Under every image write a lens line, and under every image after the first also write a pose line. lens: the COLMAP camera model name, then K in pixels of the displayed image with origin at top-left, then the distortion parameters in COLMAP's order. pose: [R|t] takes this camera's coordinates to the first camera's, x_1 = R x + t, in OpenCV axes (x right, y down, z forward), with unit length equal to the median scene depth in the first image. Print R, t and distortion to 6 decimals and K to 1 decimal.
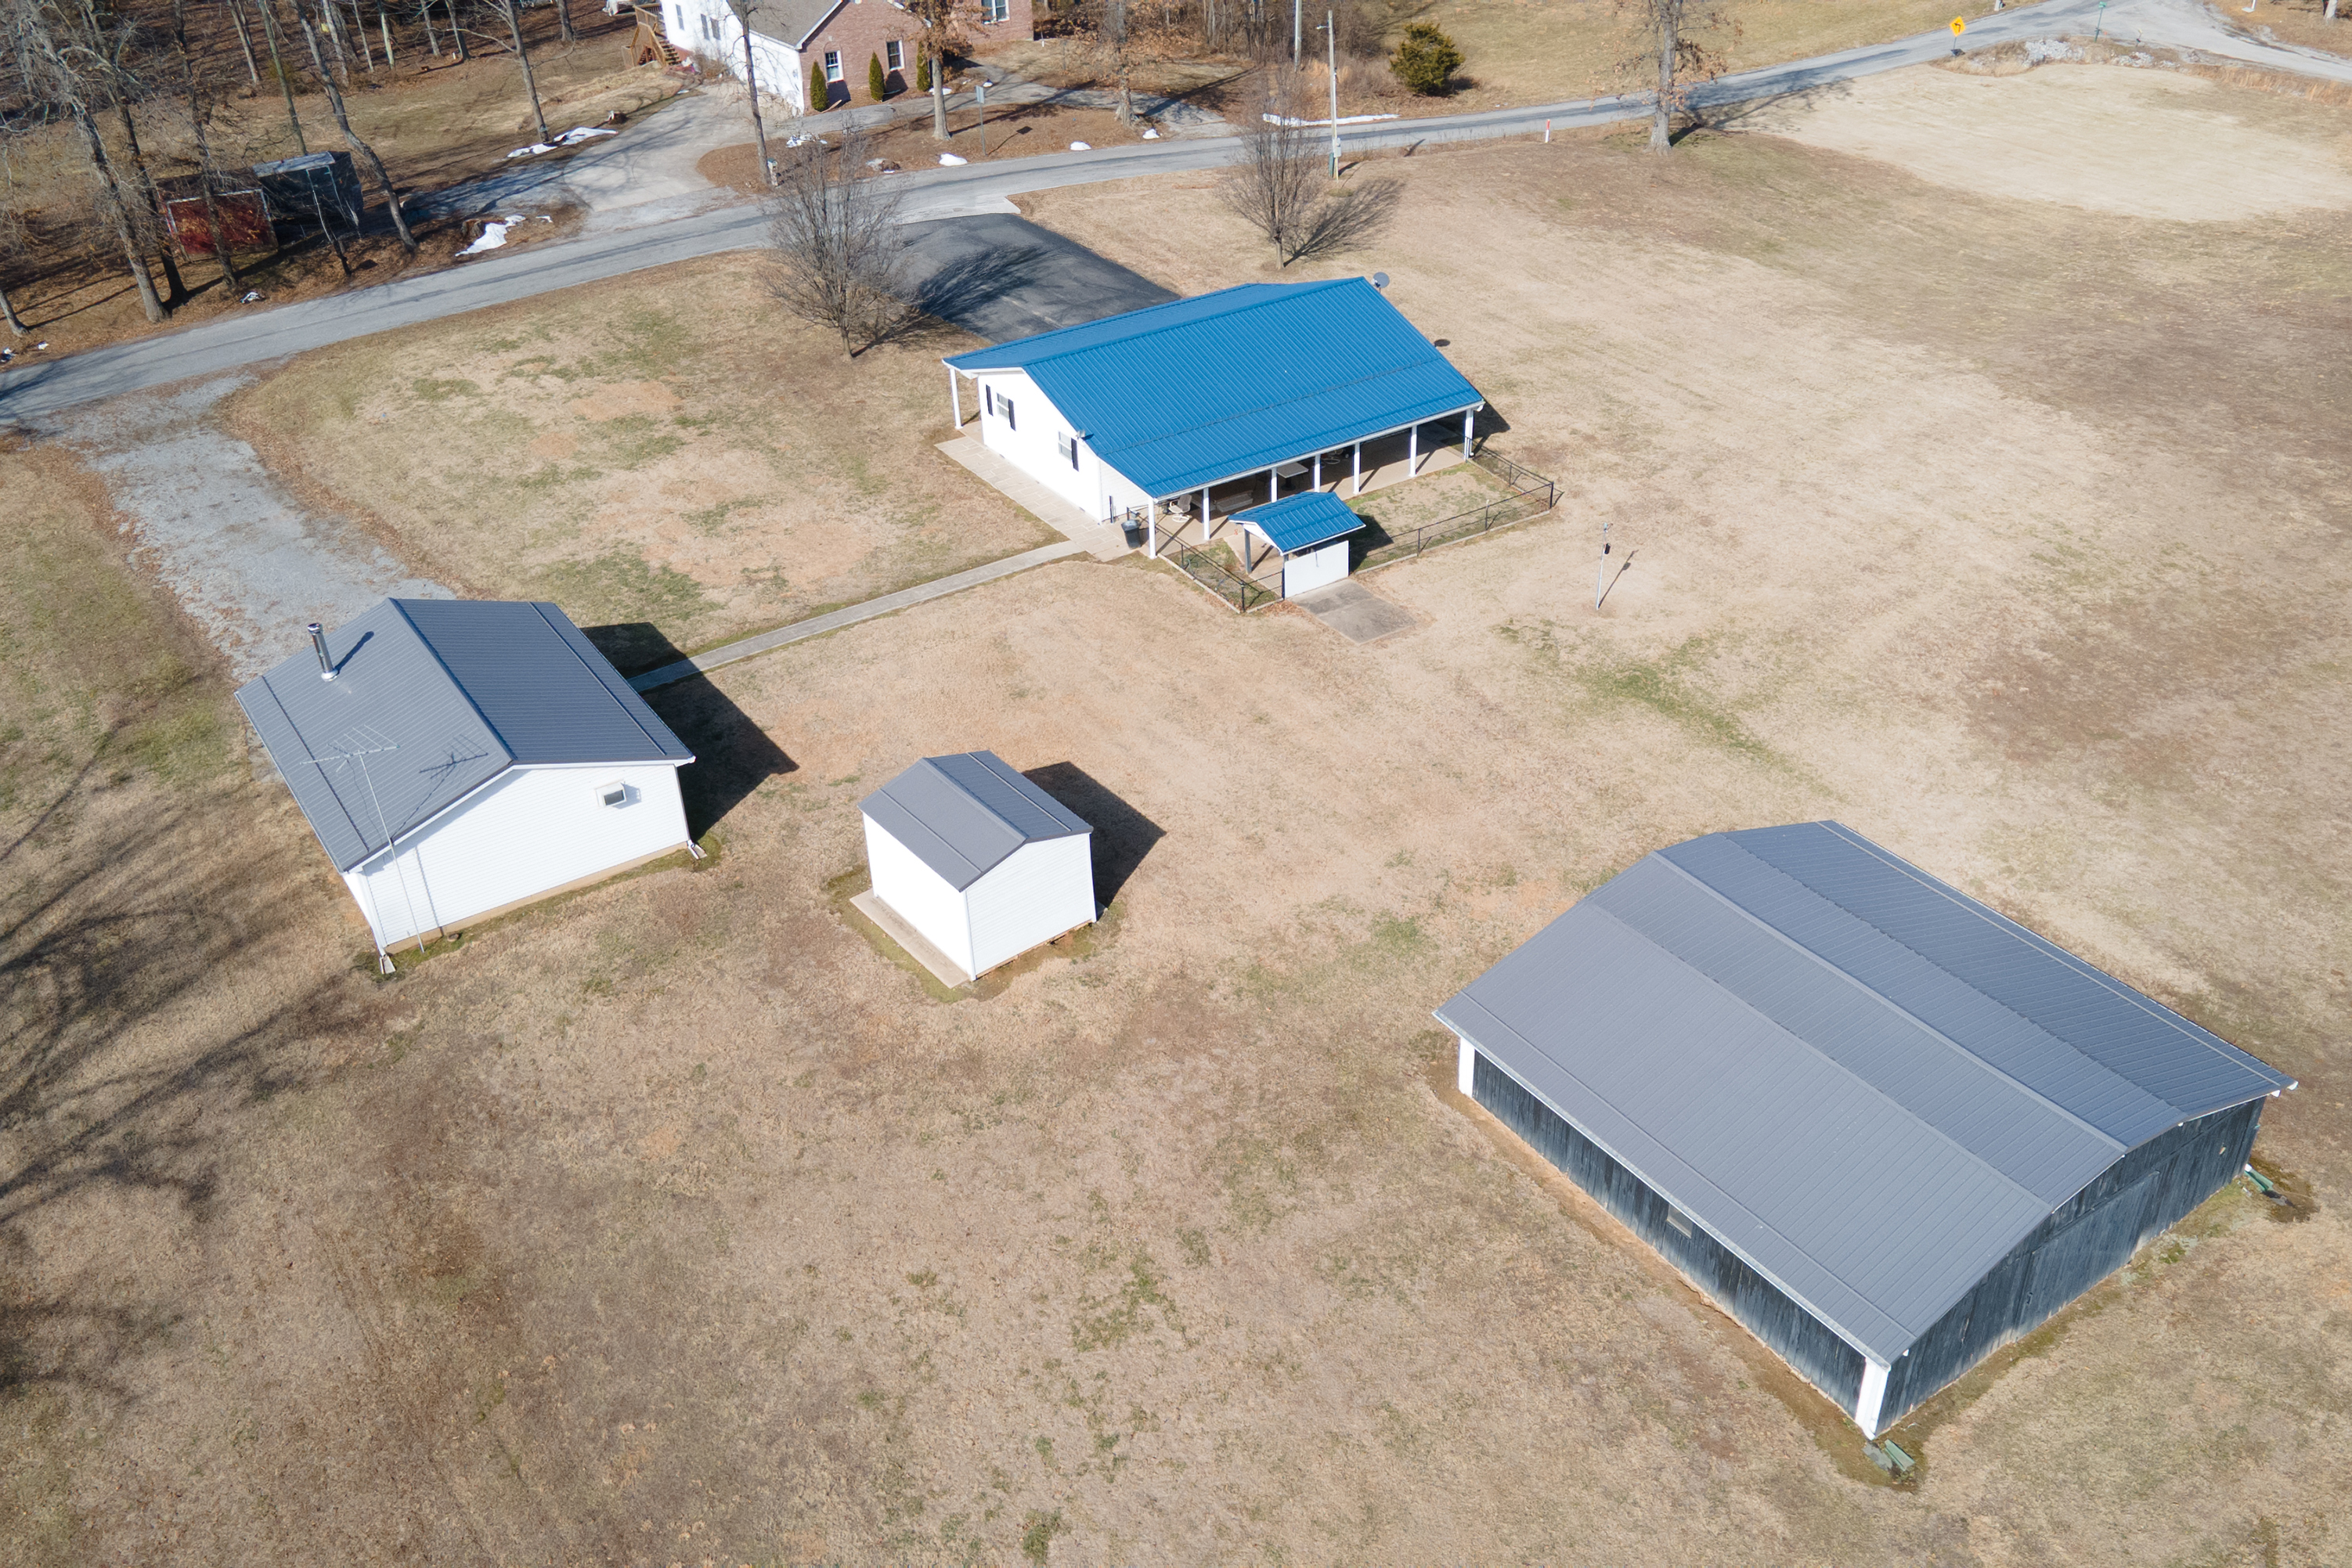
lens RADIAL K [[2026.6, 0, 1263.6], [0, 2026.6, 788.0], [0, 0, 1]] dist [0.032289, -0.010597]
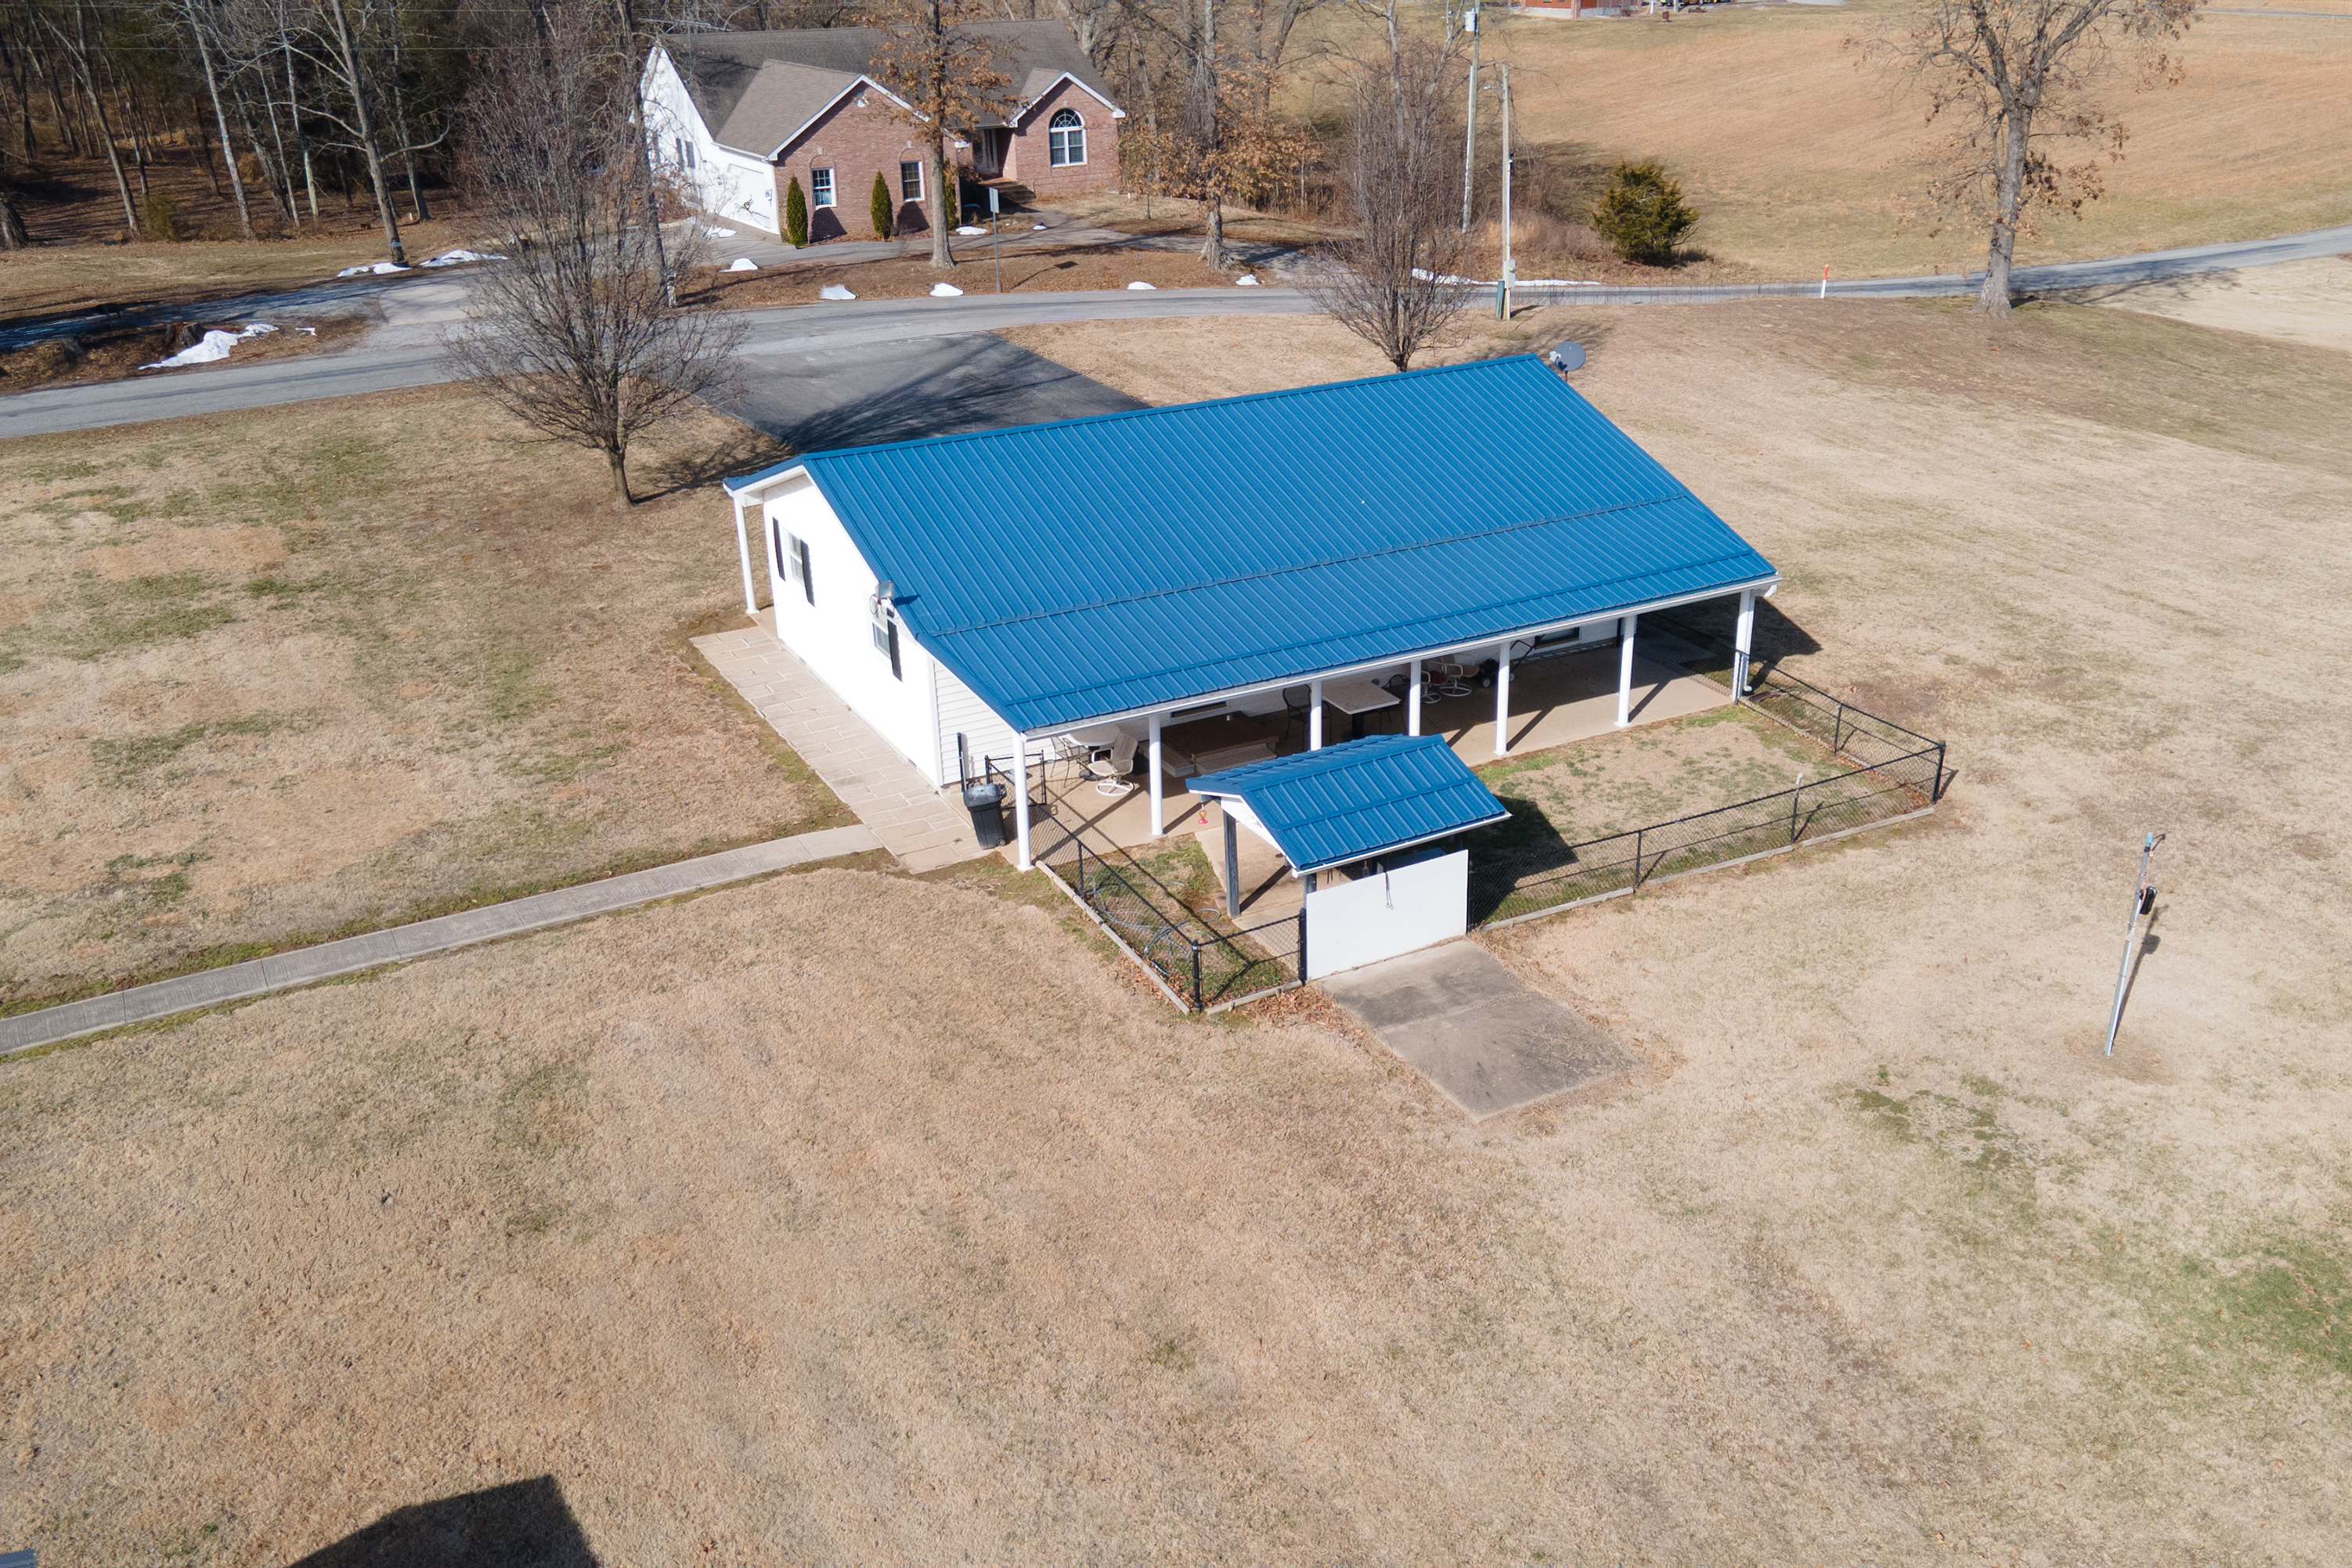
lens RADIAL K [[2026.6, 0, 1263.6], [0, 2026.6, 788.0], [0, 0, 1]] dist [0.032289, -0.010597]
pose [[0.994984, 0.041338, -0.091091, 0.035552], [-0.055223, 0.986273, -0.155617, -0.064344], [0.083407, 0.159867, 0.983609, 0.558133]]
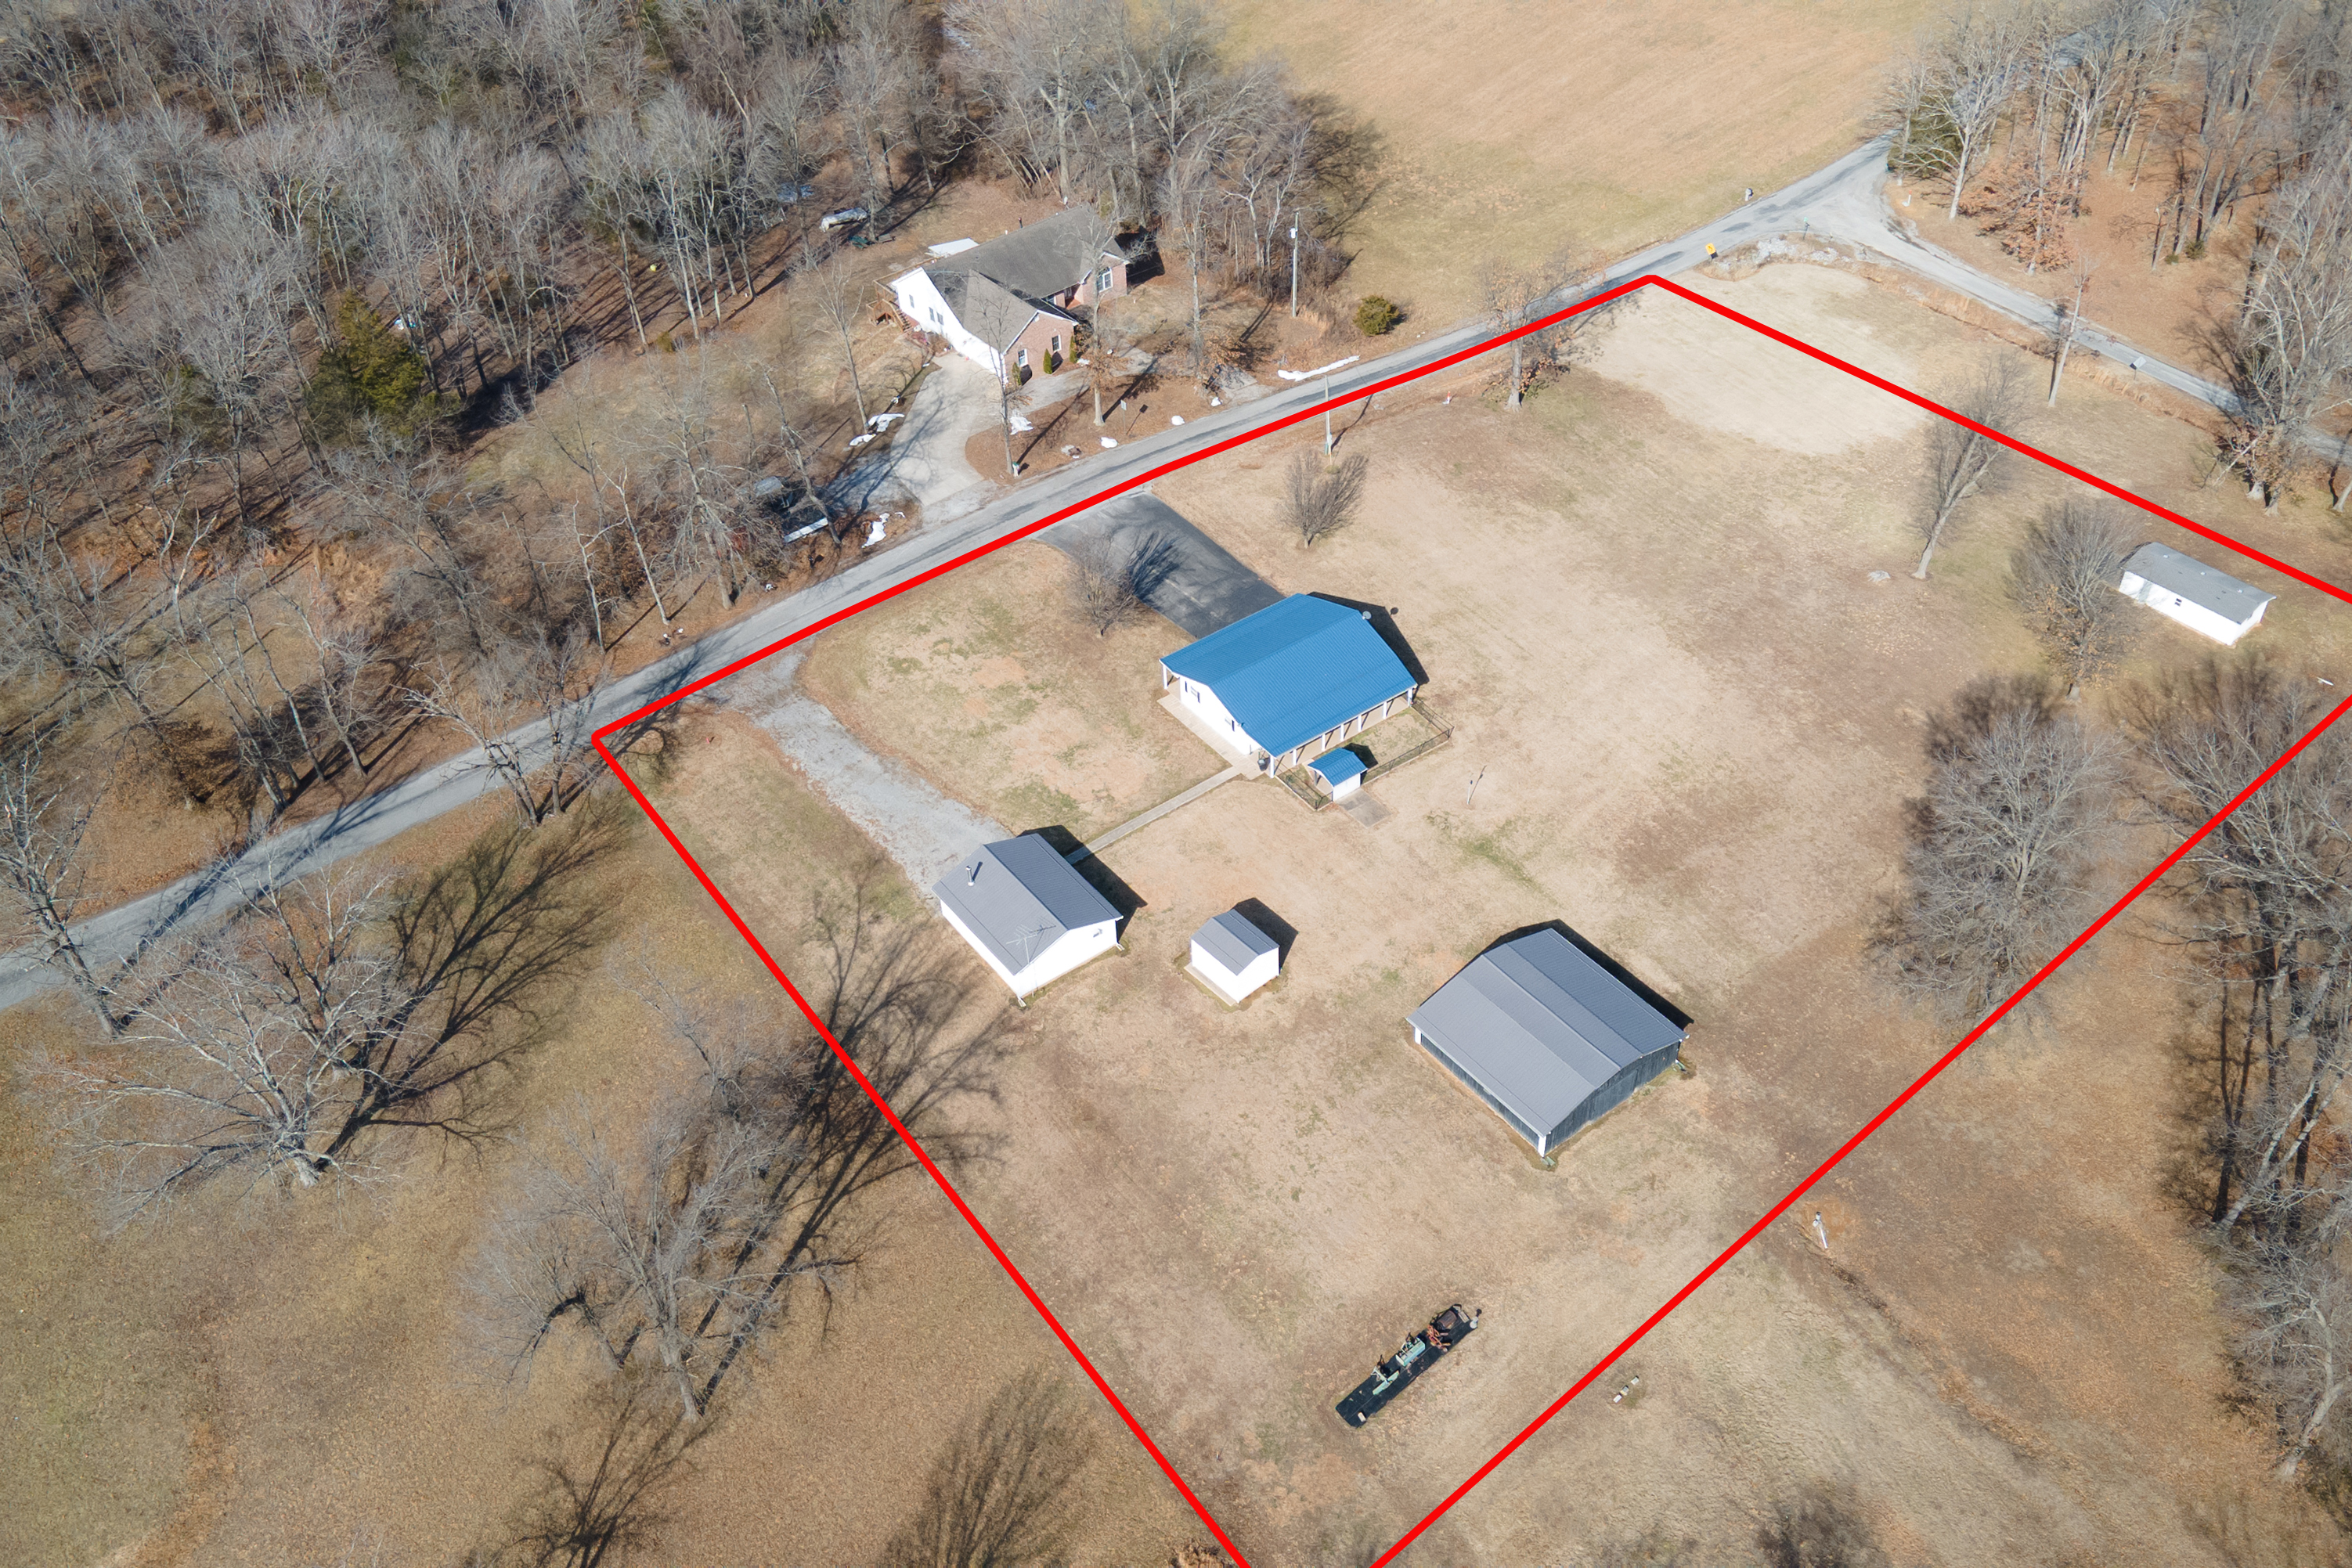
lens RADIAL K [[2026.6, 0, 1263.6], [0, 2026.6, 788.0], [0, 0, 1]] dist [0.032289, -0.010597]
pose [[0.998895, -0.032058, 0.034357, -0.139019], [0.026170, 0.986790, 0.159877, -0.452478], [-0.039028, -0.158802, 0.986539, -1.196038]]
